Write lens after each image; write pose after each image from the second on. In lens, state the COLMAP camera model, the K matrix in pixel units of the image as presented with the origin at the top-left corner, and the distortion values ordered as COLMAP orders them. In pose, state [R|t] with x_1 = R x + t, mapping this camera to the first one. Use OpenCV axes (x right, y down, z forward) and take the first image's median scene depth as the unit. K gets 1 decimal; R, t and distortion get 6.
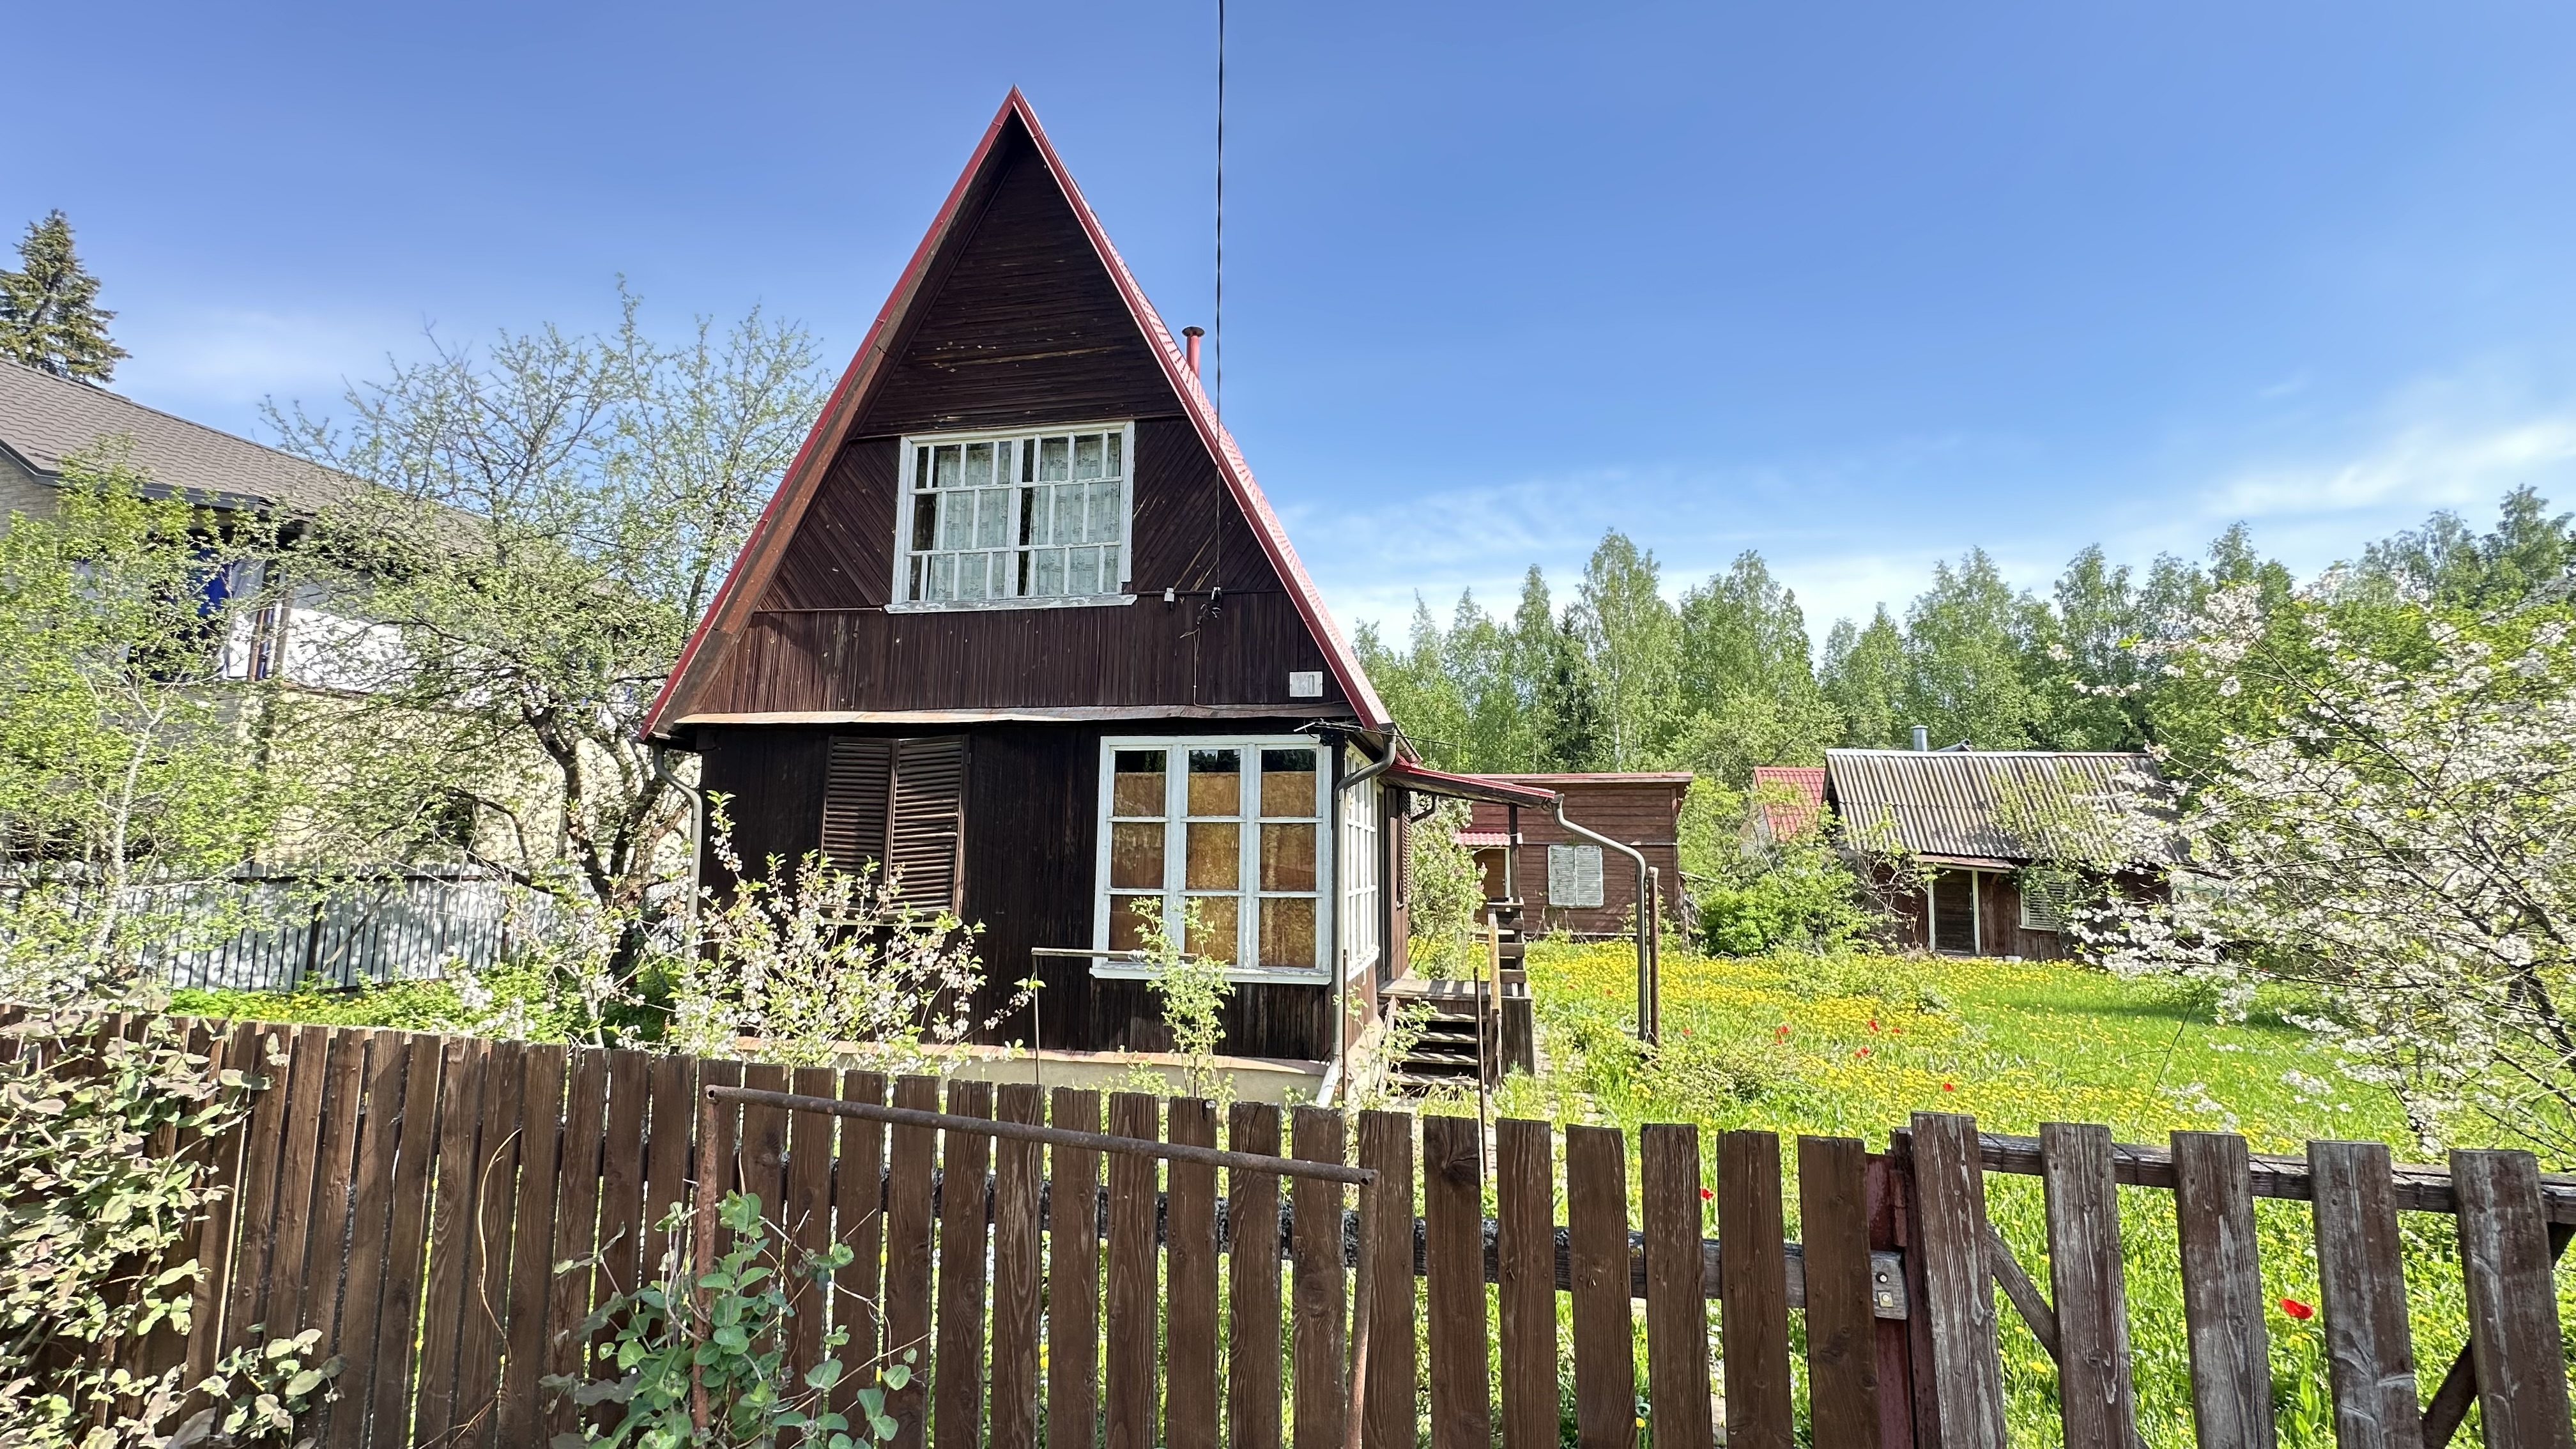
lens RADIAL K [[1025.2, 0, 1283.5], [0, 1025.2, 727.0], [0, 0, 1]] dist [0.000865, -0.000171]
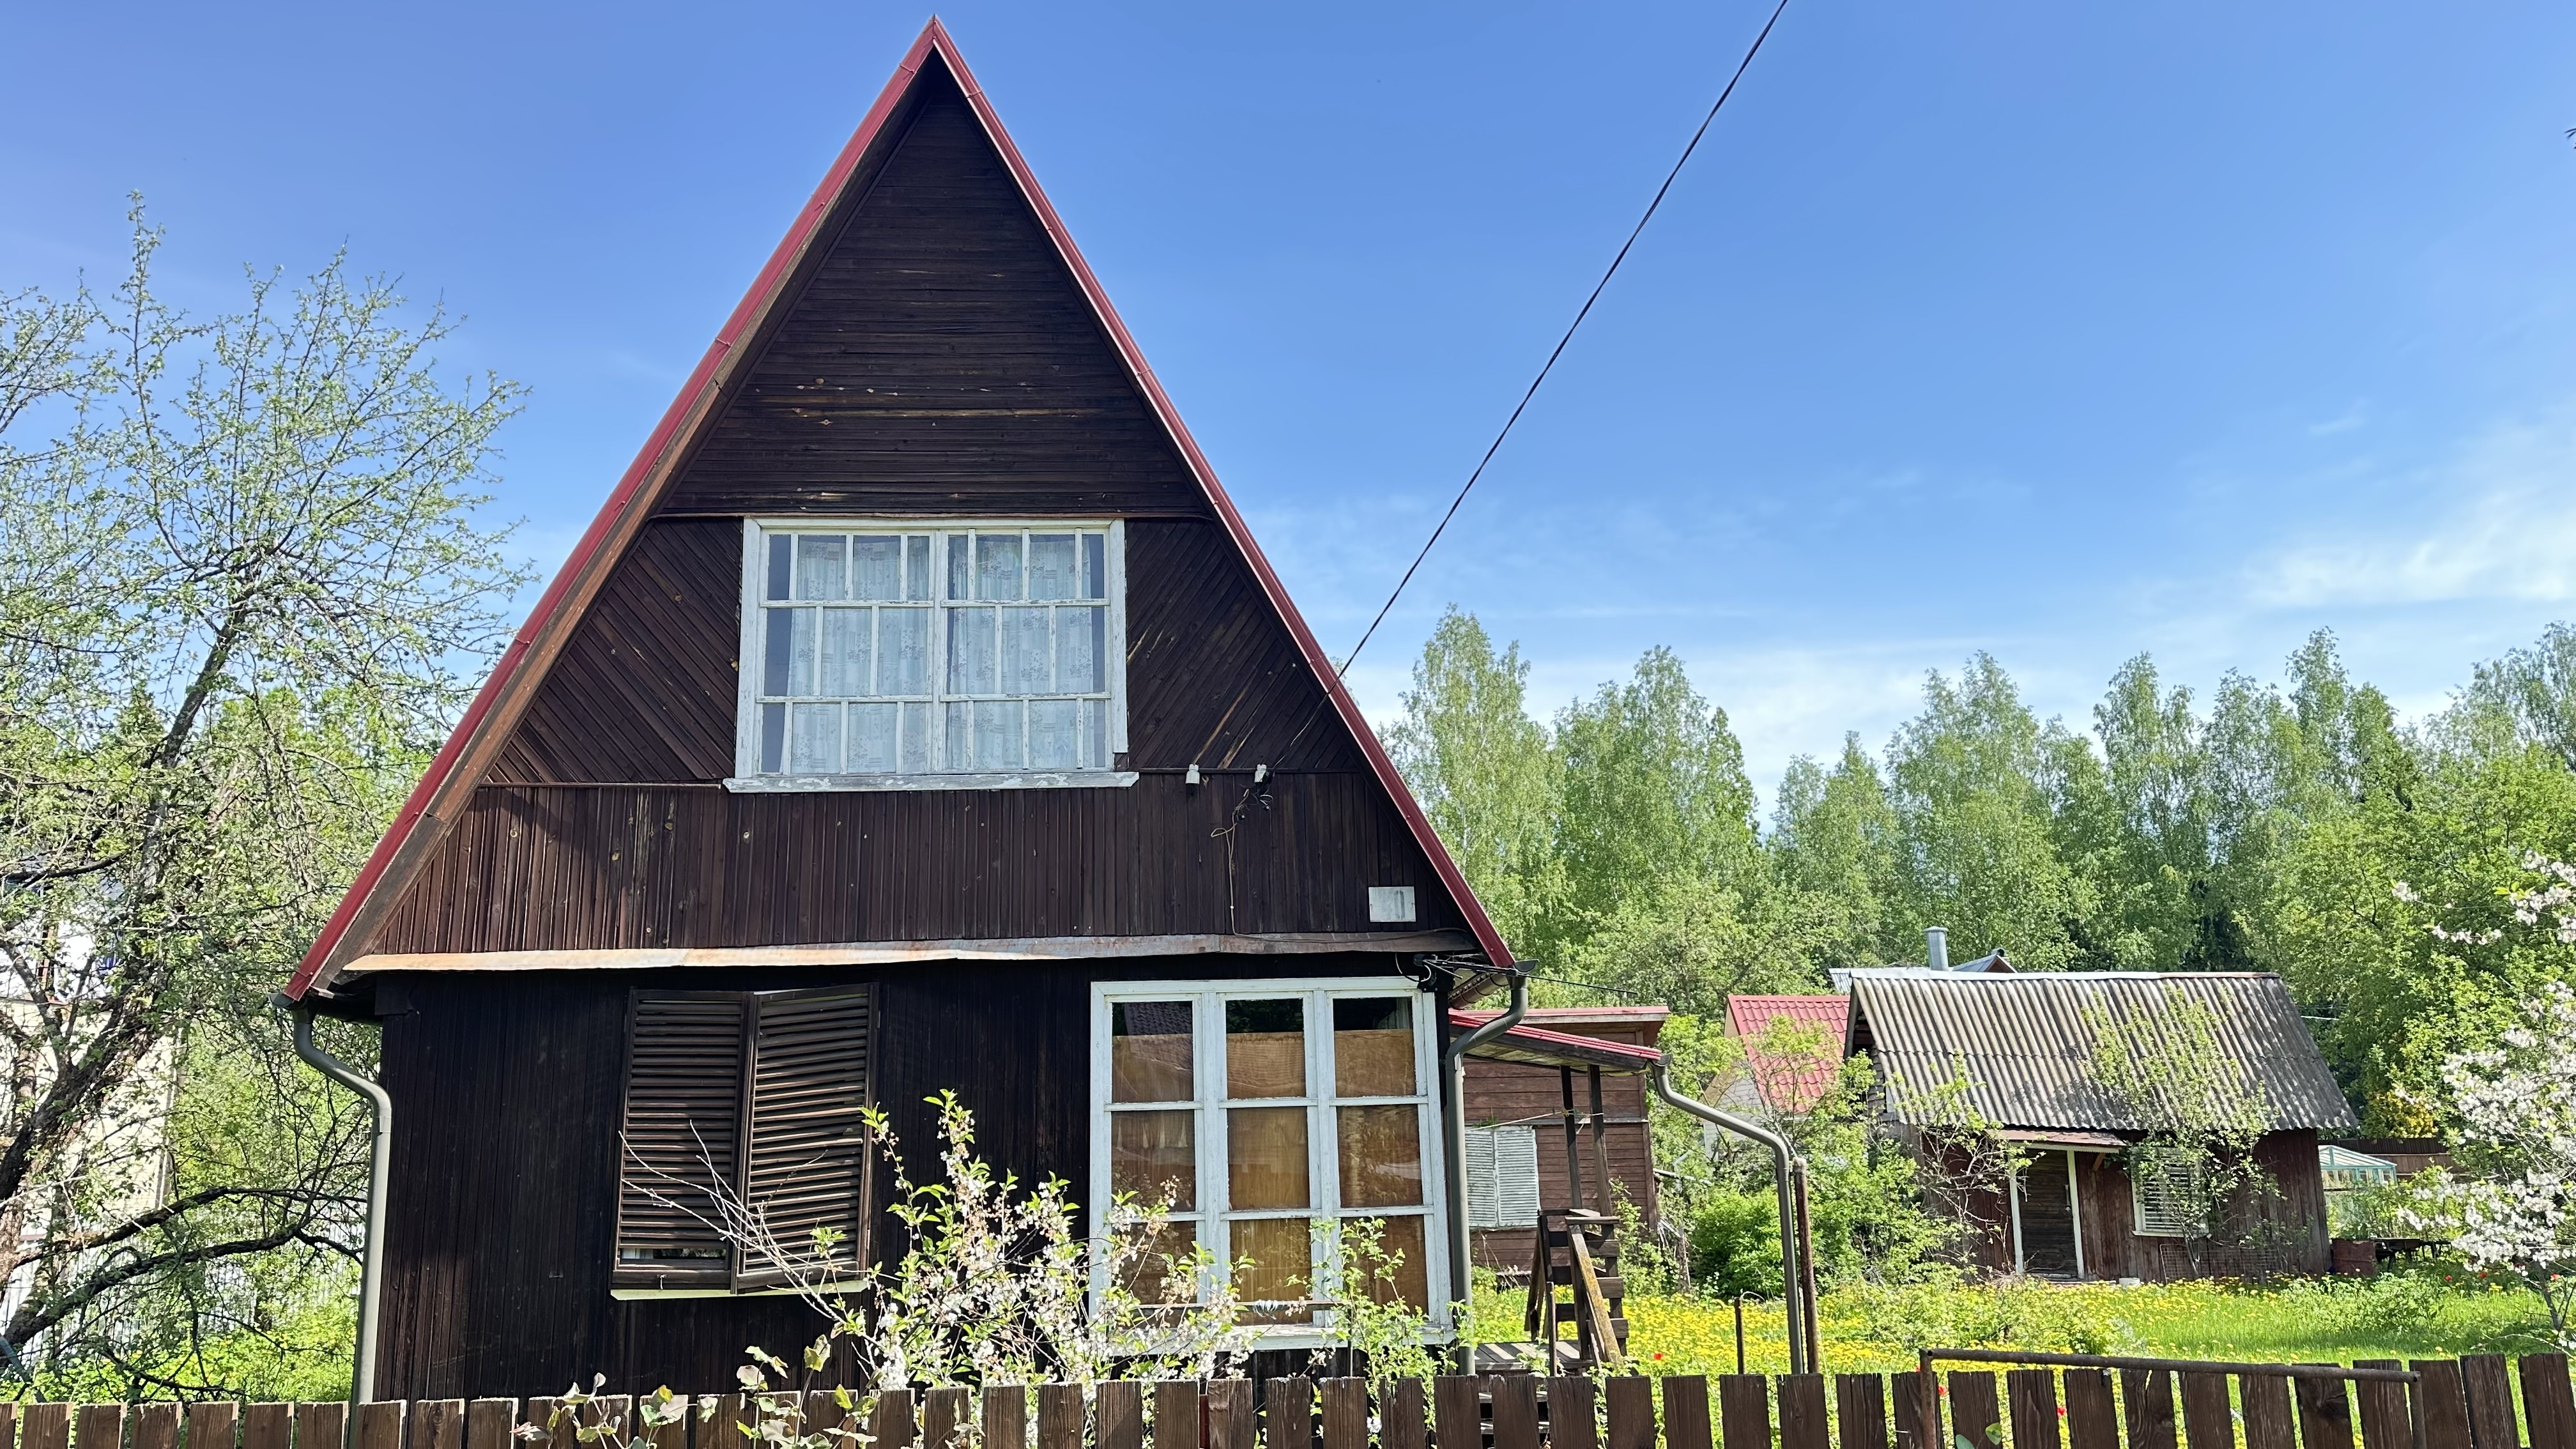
lens RADIAL K [[1832.3, 0, 1288.0], [0, 1832.3, 724.5], [0, 0, 1]] dist [0.056786, -0.061712]
pose [[0.969512, 0.019982, 0.244227, -0.138864], [0.006795, 0.994094, -0.108311, -0.011066], [-0.244948, 0.106669, 0.963650, -0.082250]]
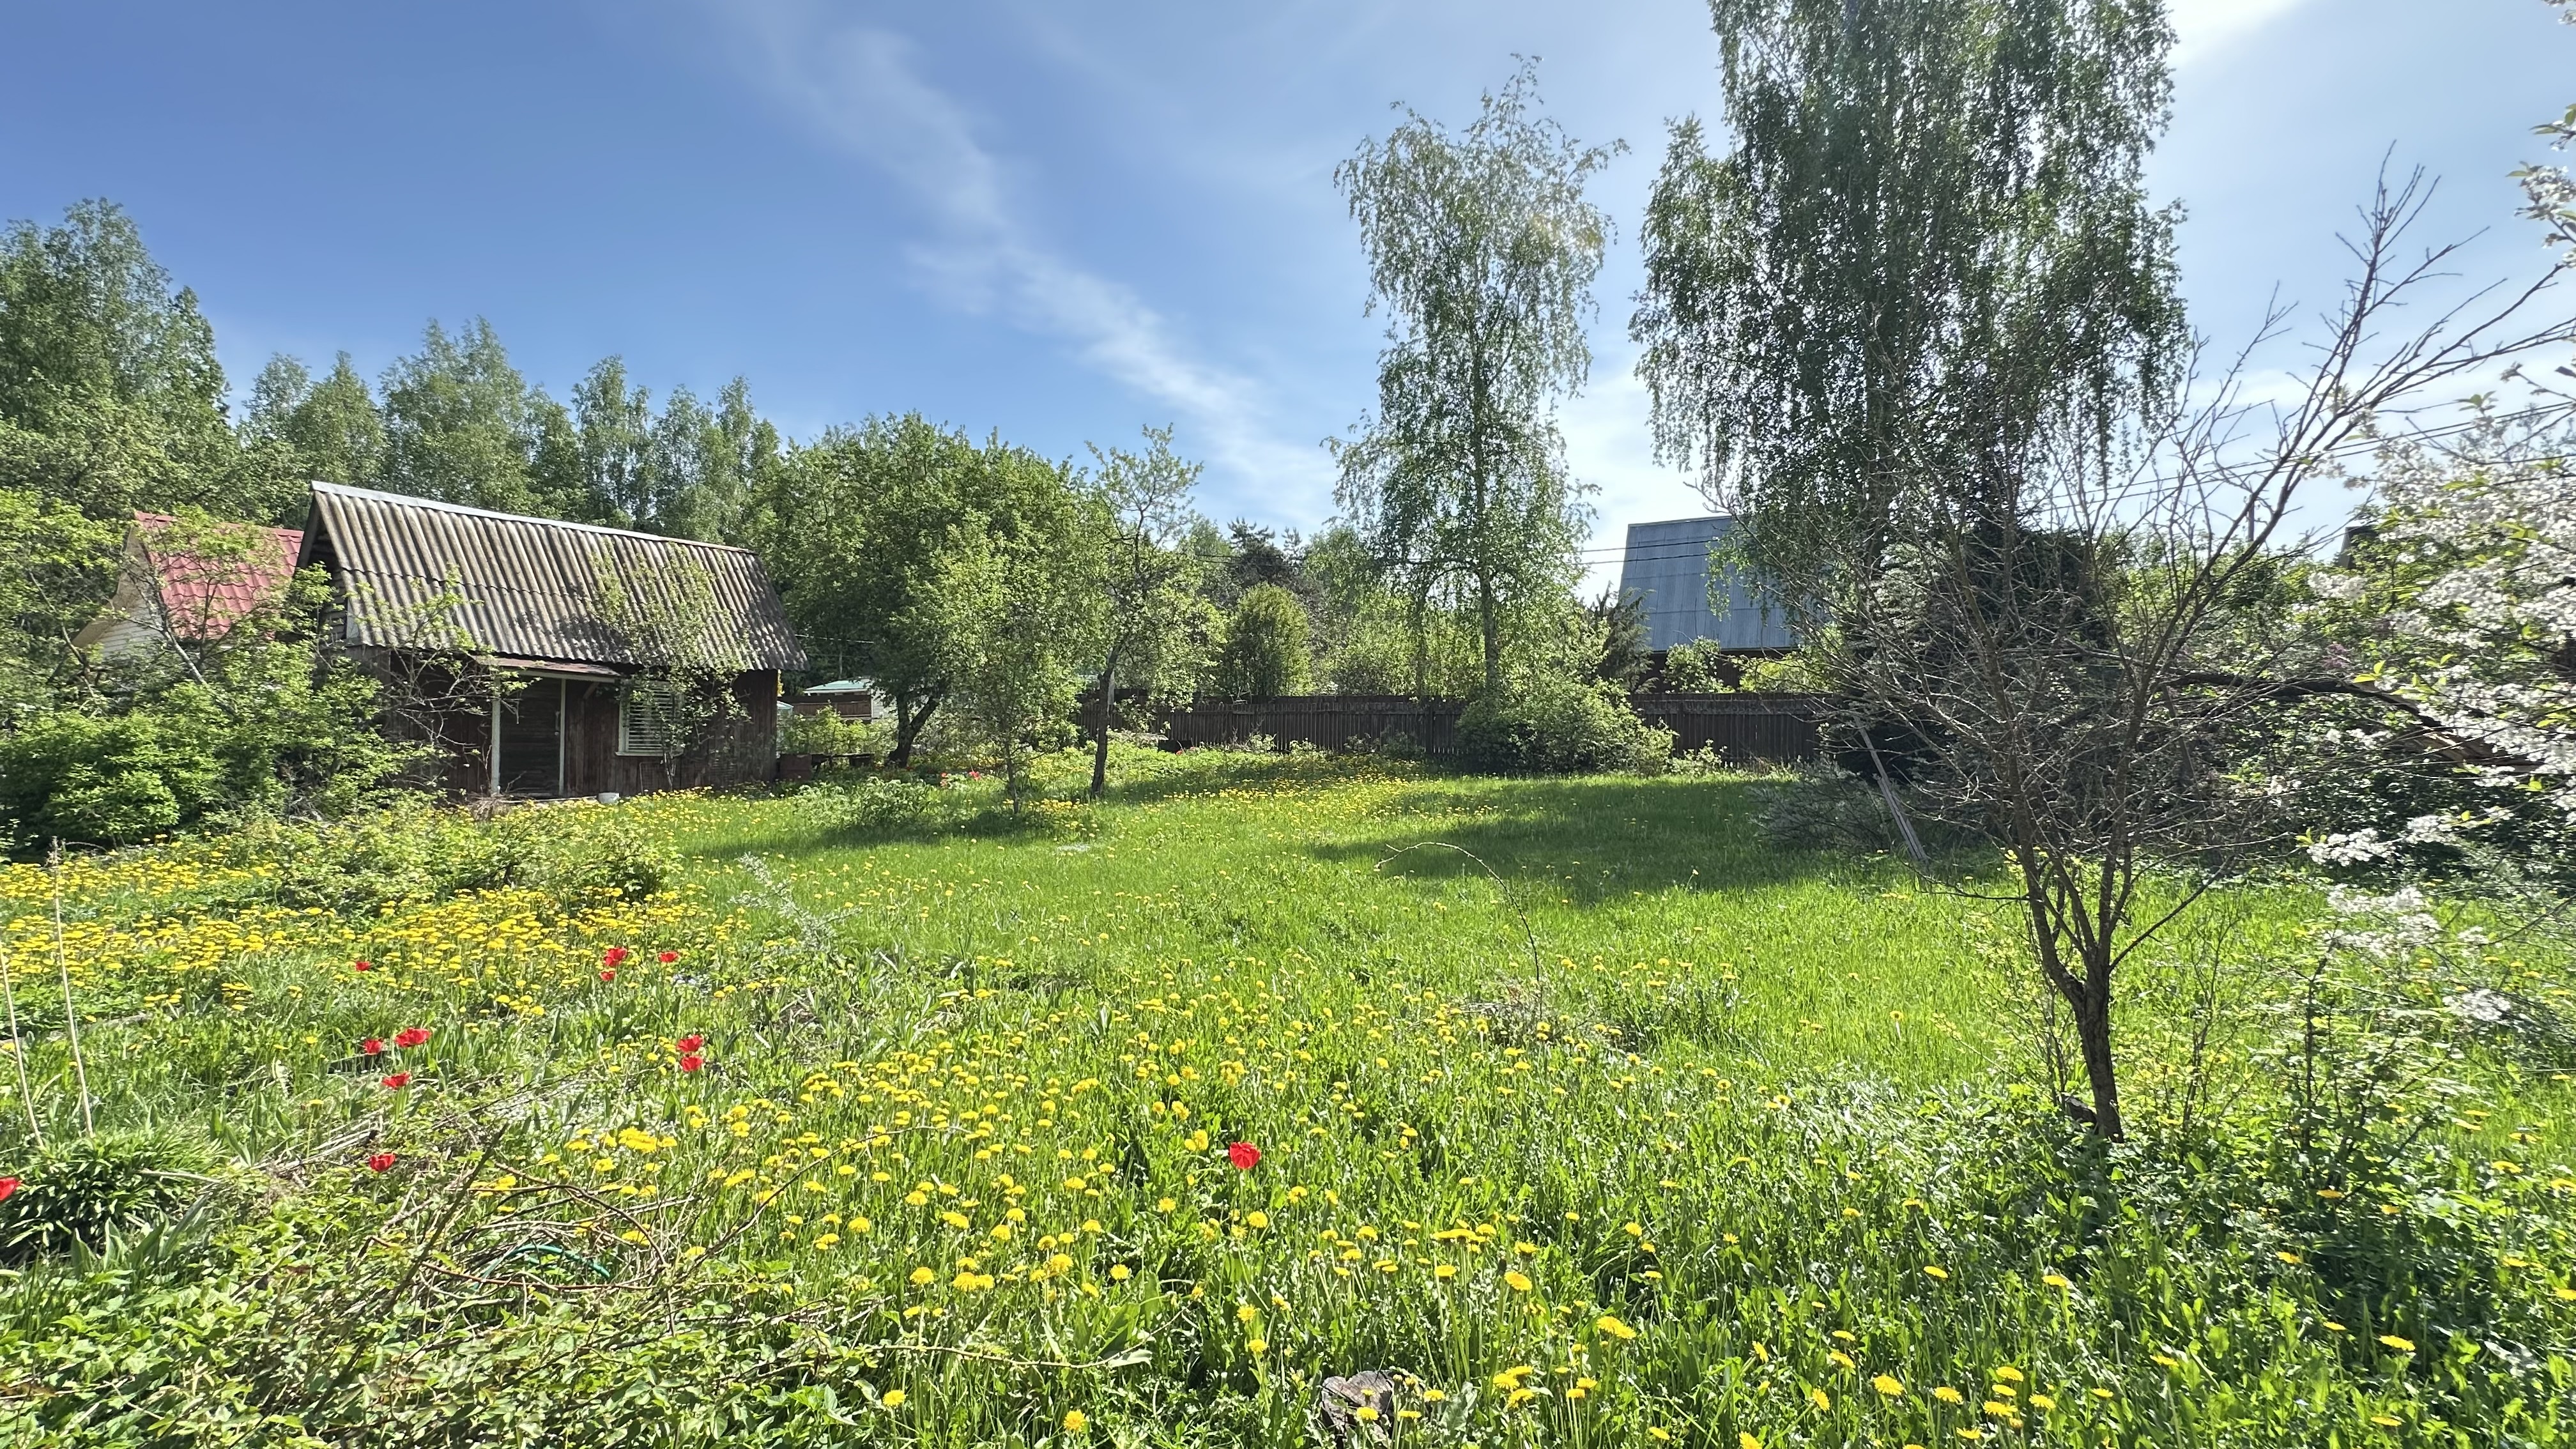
lens RADIAL K [[1025.2, 0, 1283.5], [0, 1025.2, 727.0], [0, 0, 1]] dist [0.000865, -0.000171]
pose [[0.274804, -0.034977, 0.960864, 0.133194], [-0.109763, 0.991664, 0.067490, 0.074805], [-0.955215, -0.124014, 0.268674, 0.351203]]
